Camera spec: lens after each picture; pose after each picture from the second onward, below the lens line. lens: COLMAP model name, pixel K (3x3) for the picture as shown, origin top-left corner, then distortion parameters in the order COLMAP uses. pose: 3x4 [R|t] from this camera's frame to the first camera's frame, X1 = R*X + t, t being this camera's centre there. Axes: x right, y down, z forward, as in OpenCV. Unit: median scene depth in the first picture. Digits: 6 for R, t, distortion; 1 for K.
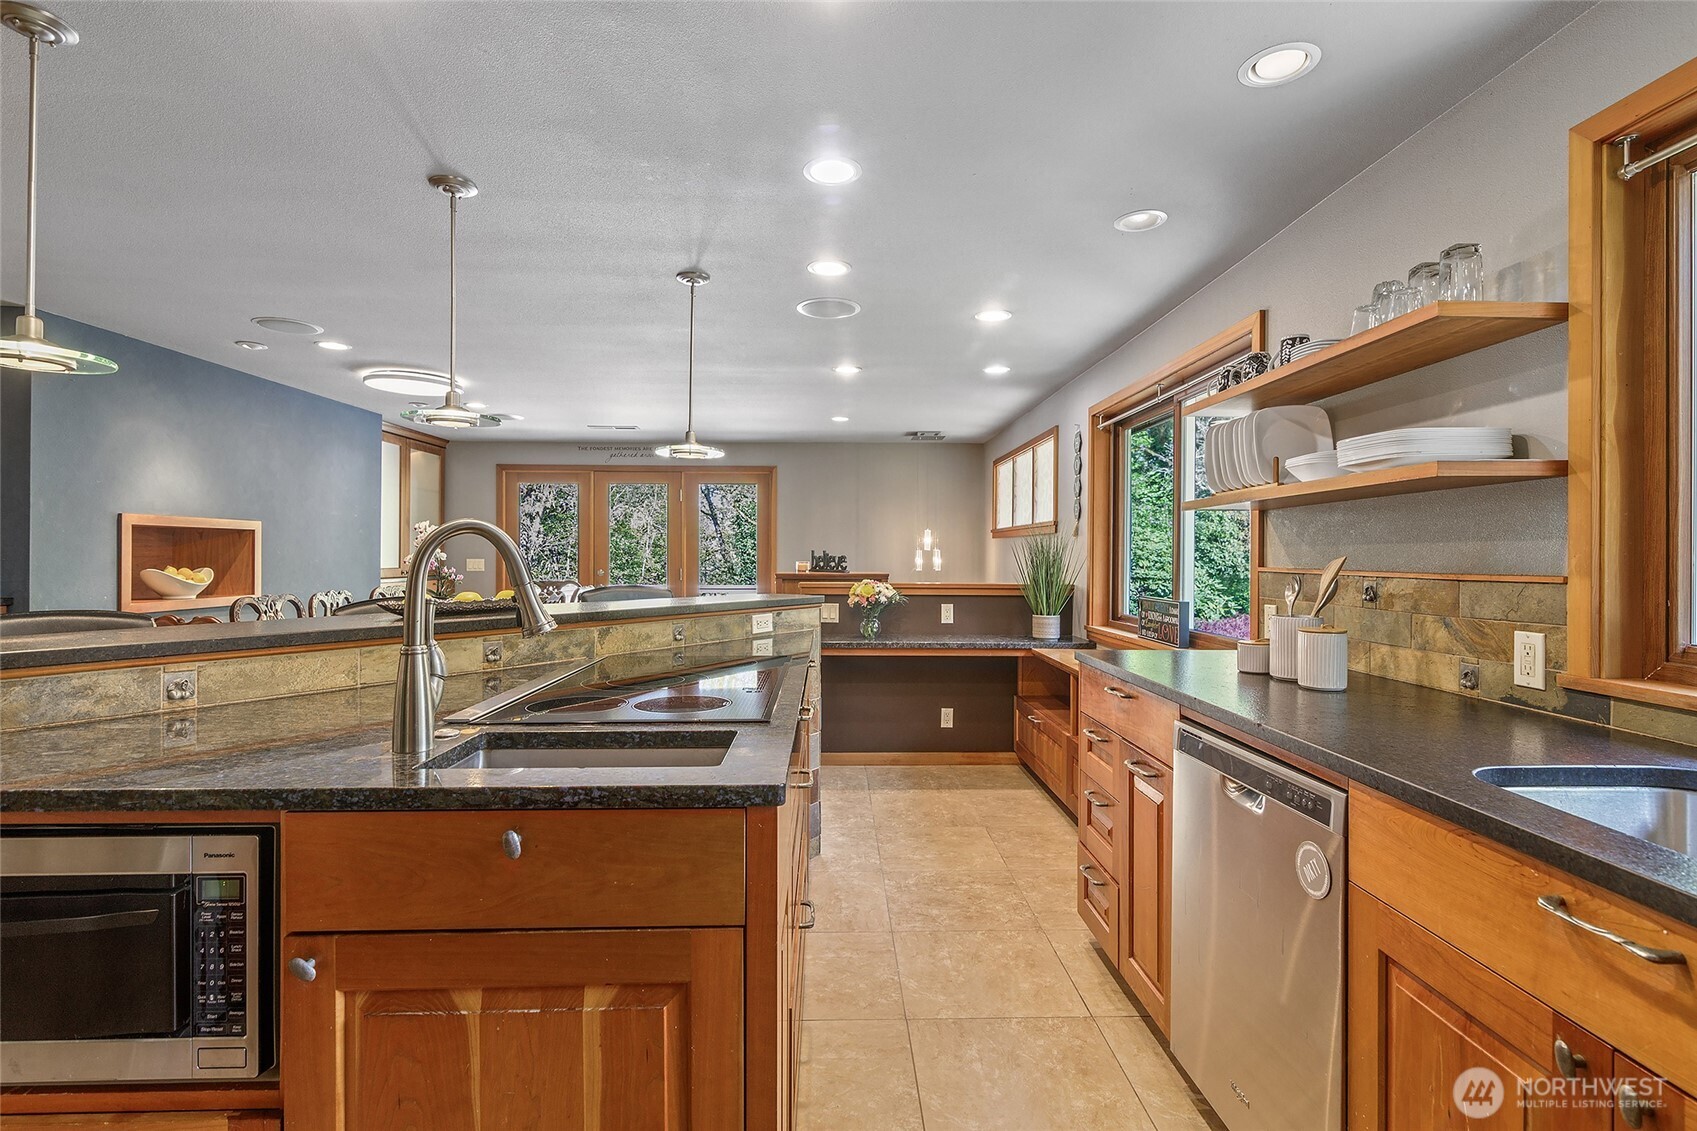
lens RADIAL K [[801.3, 0, 851.2], [0, 801.3, 554.4], [0, 0, 1]] dist [0.000919, -0.000778]
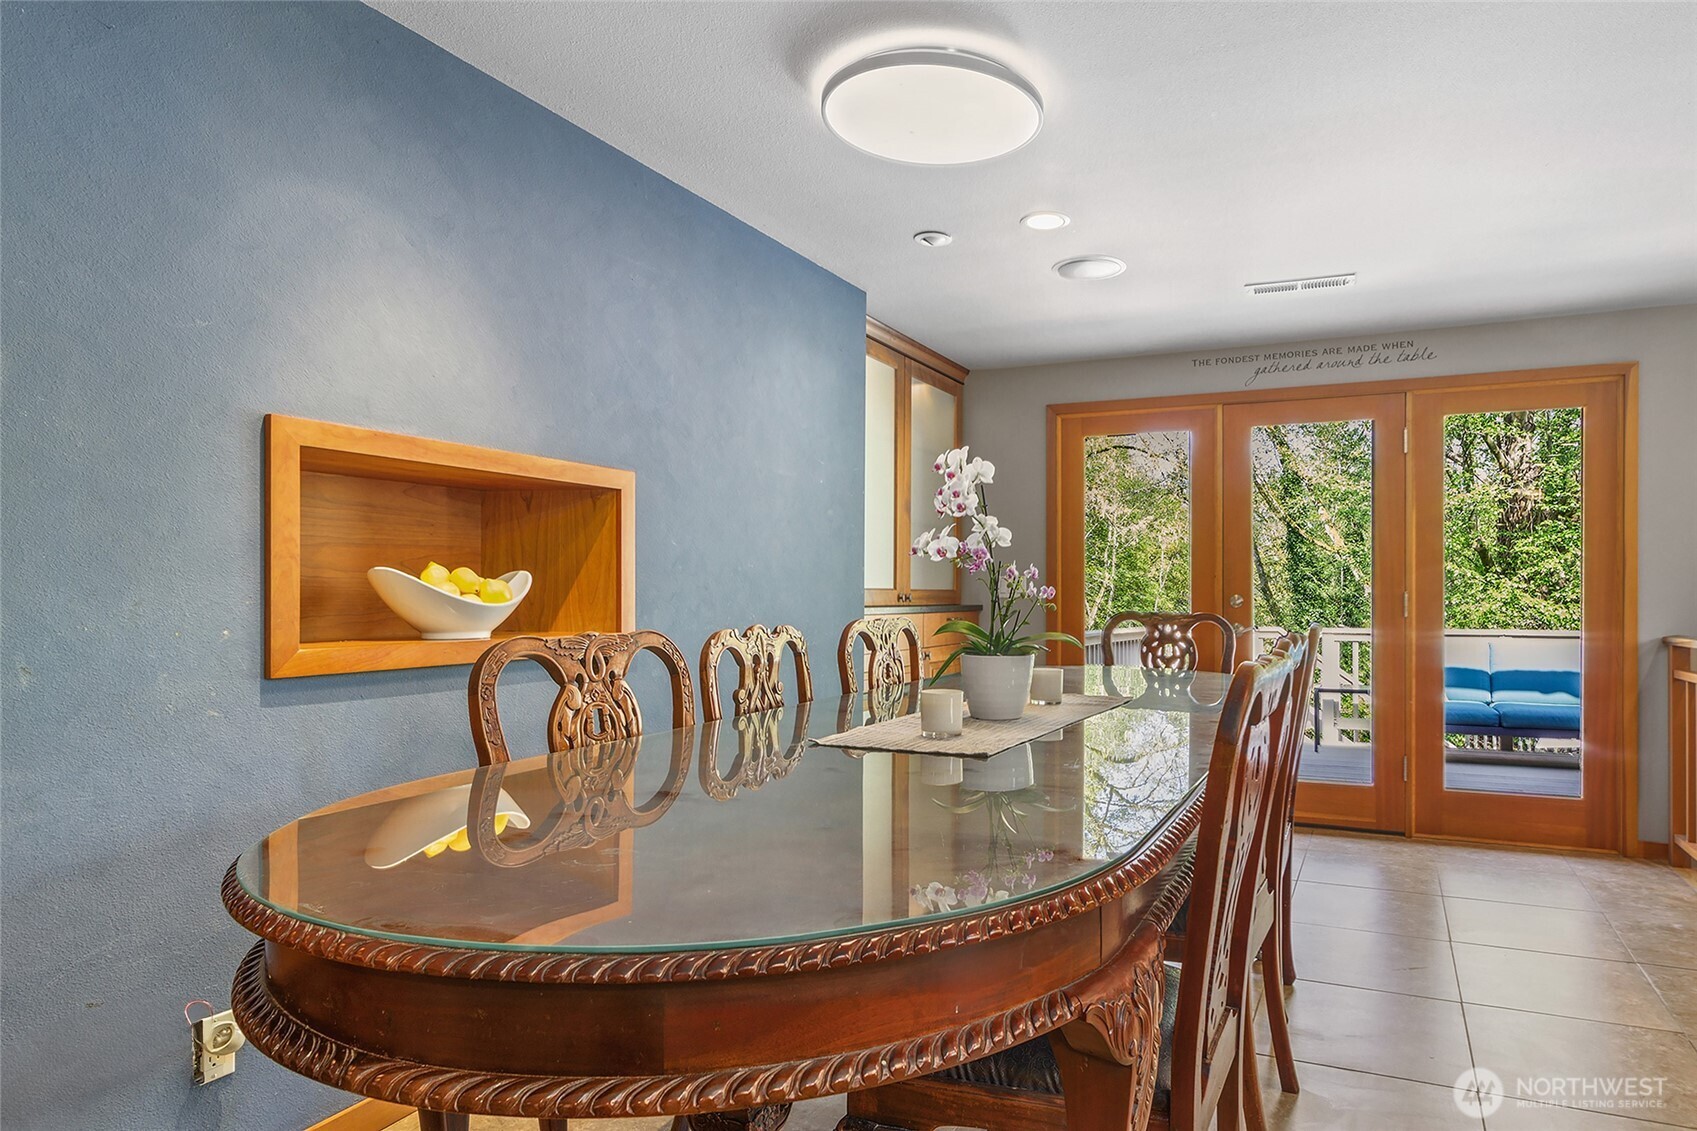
lens RADIAL K [[933.2, 0, 992.9], [0, 933.2, 590.0], [0, 0, 1]] dist [-0.004465, -0.000891]
pose [[0.921012, -0.002643, -0.389525, -0.421581], [0.001218, 0.999992, -0.003903, 0.035314], [0.389532, 0.003120, 0.921008, 0.730225]]
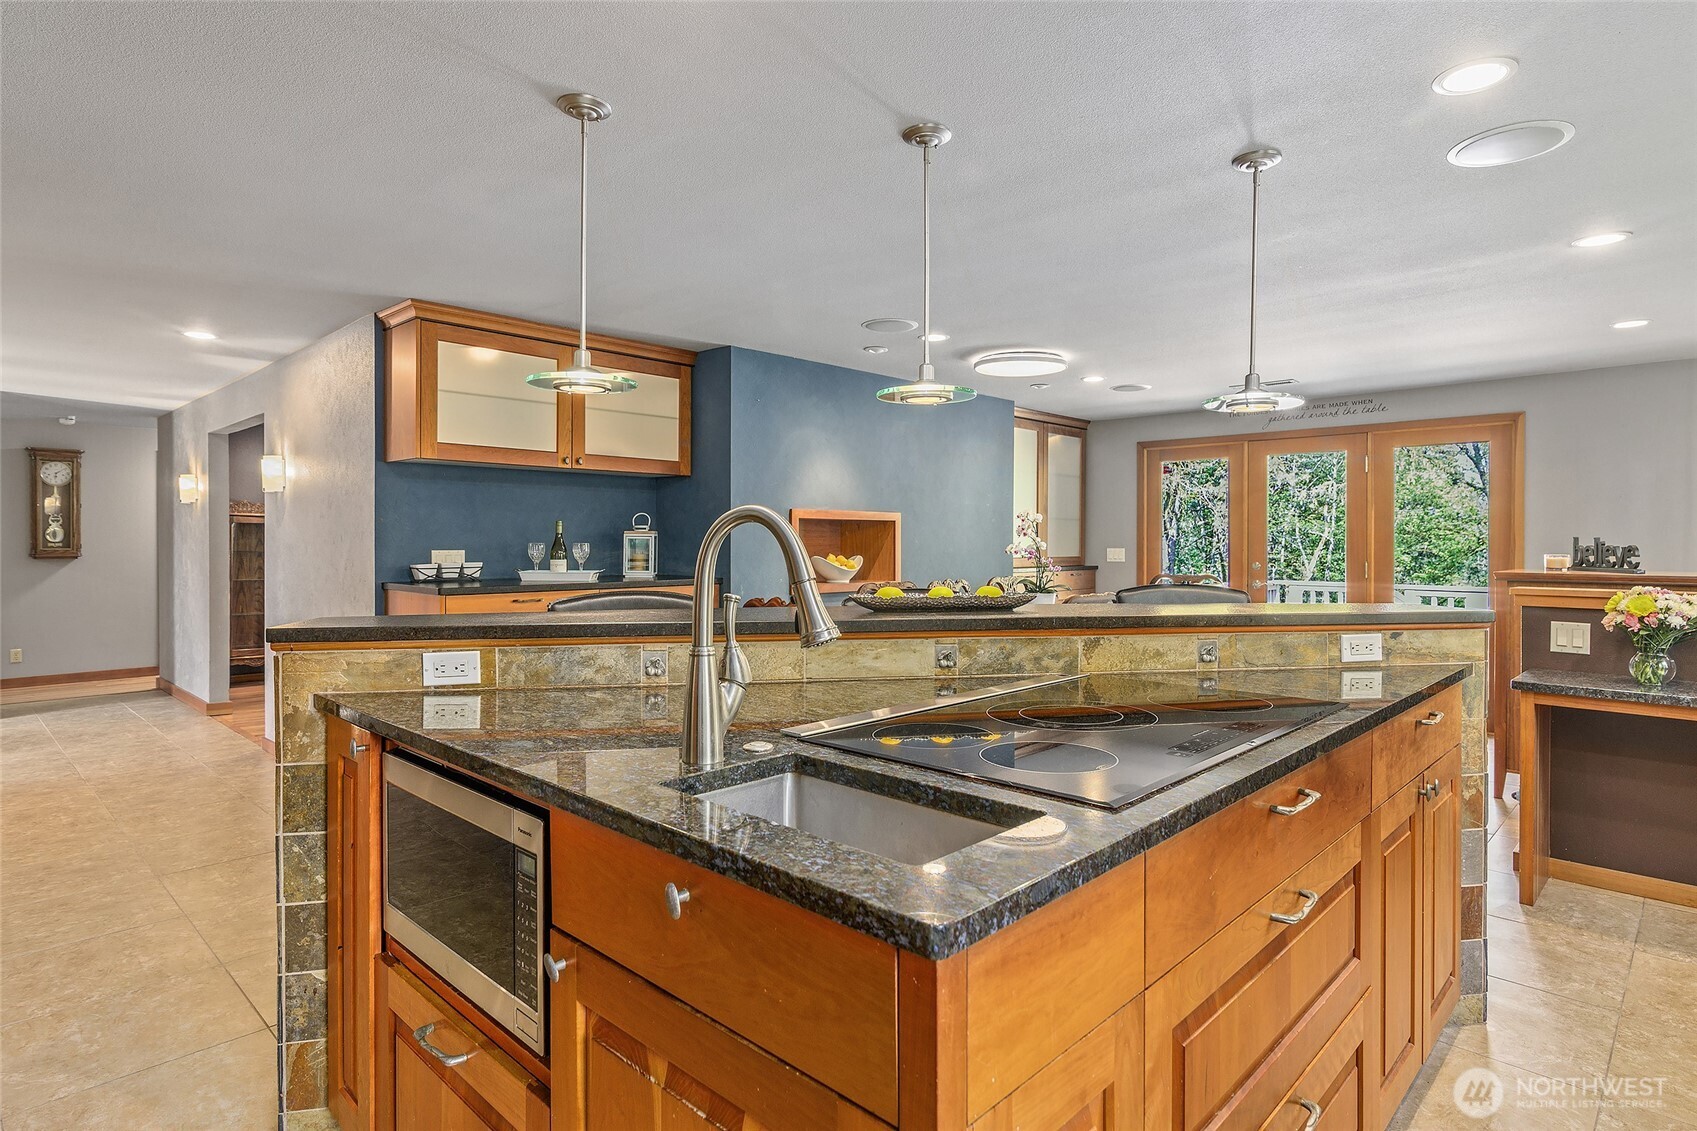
lens RADIAL K [[902.6, 0, 857.4], [0, 902.6, 546.6], [0, 0, 1]] dist [-0.000194, 0.000295]
pose [[0.701509, 0.002587, -0.712656, 0.103681], [0.000360, 0.999992, 0.003984, -0.000920], [0.712661, -0.003052, 0.701502, 0.138606]]
